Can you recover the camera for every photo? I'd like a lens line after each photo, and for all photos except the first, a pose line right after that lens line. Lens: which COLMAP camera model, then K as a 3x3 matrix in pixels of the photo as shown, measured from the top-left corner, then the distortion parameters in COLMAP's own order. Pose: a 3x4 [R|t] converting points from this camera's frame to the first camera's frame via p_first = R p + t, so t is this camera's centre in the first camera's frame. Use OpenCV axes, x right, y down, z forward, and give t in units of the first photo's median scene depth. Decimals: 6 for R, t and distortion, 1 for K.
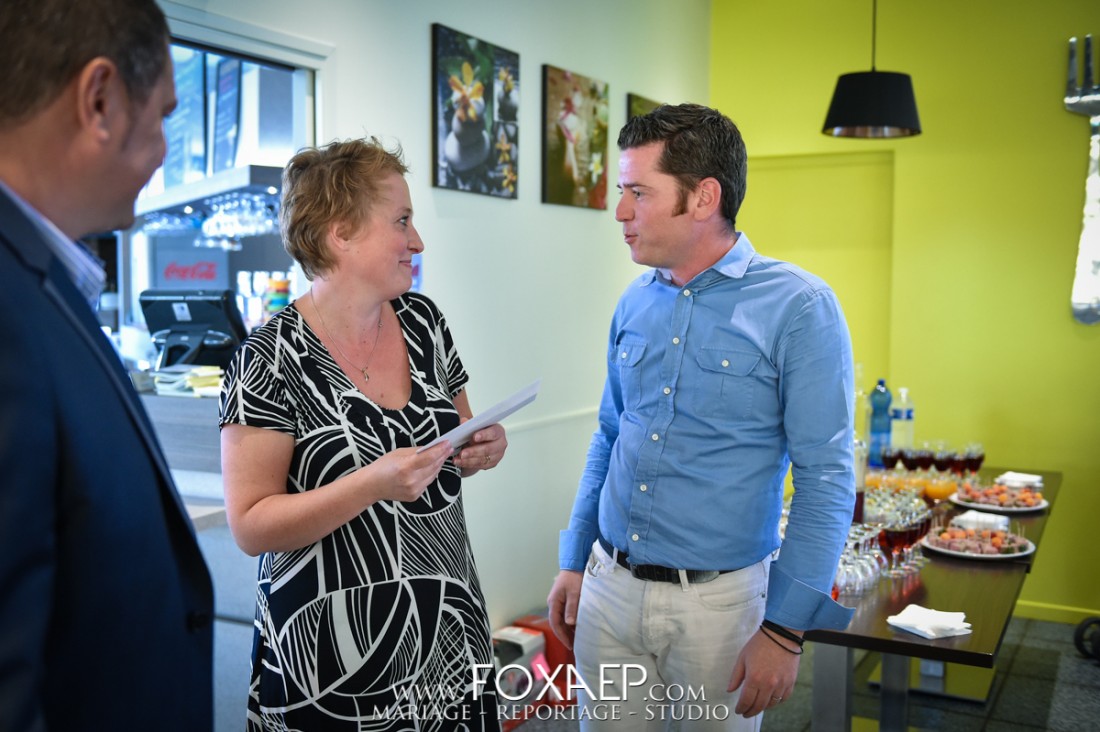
lens RADIAL K [[1107.1, 0, 526.5], [0, 1107.1, 356.5], [0, 0, 1]] dist [-0.011050, -0.005694]
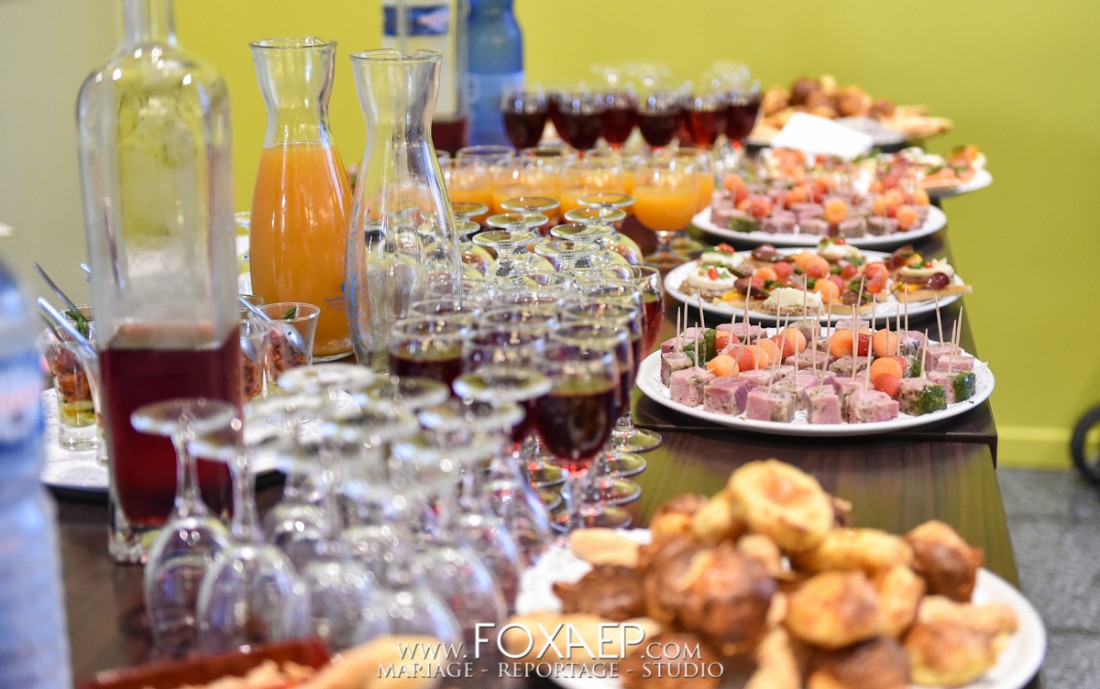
lens RADIAL K [[1852.5, 0, 550.0], [0, 1852.5, 344.5], [0, 0, 1]] dist [0.035064, 0.065814]
pose [[0.940610, -0.098446, 0.324901, 0.133815], [0.032393, 0.978692, 0.202765, 0.042097], [-0.337939, -0.180198, 0.923756, 0.428193]]
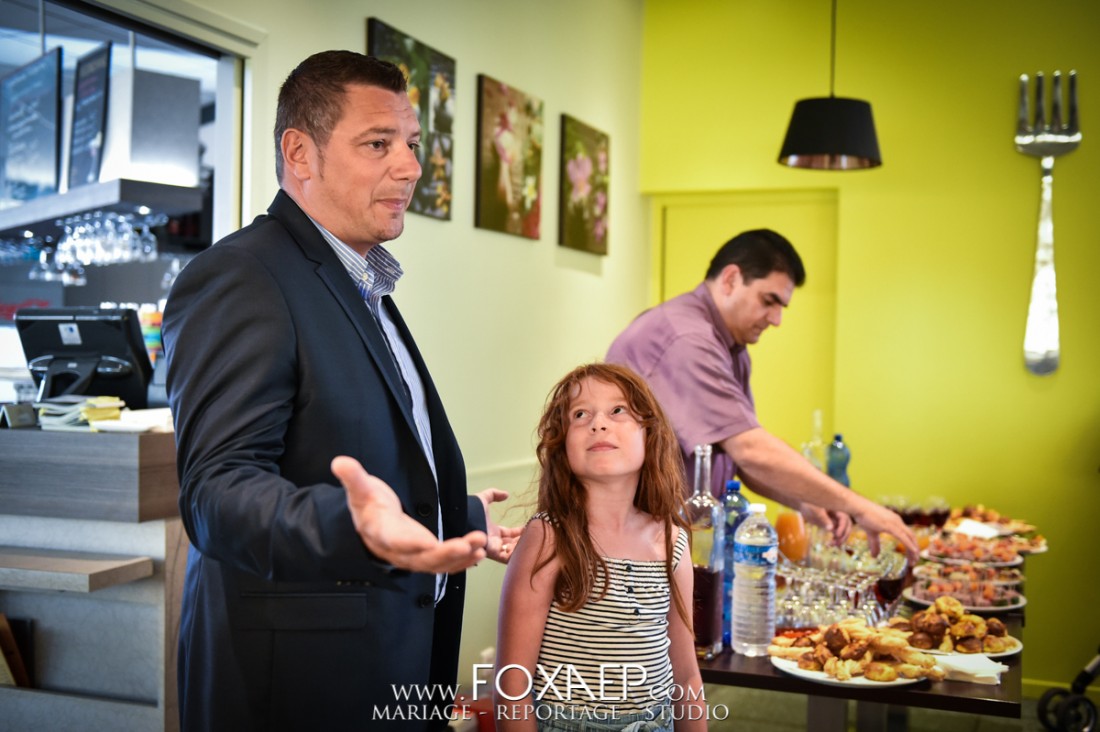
lens RADIAL K [[1243.3, 0, 550.0], [0, 1243.3, 366.0], [0, 0, 1]] dist [0.002265, 0.003725]
pose [[0.990393, 0.015456, 0.137417, -0.064708], [-0.008392, 0.998620, -0.051840, 0.025493], [-0.138028, 0.050189, 0.989156, 0.005057]]
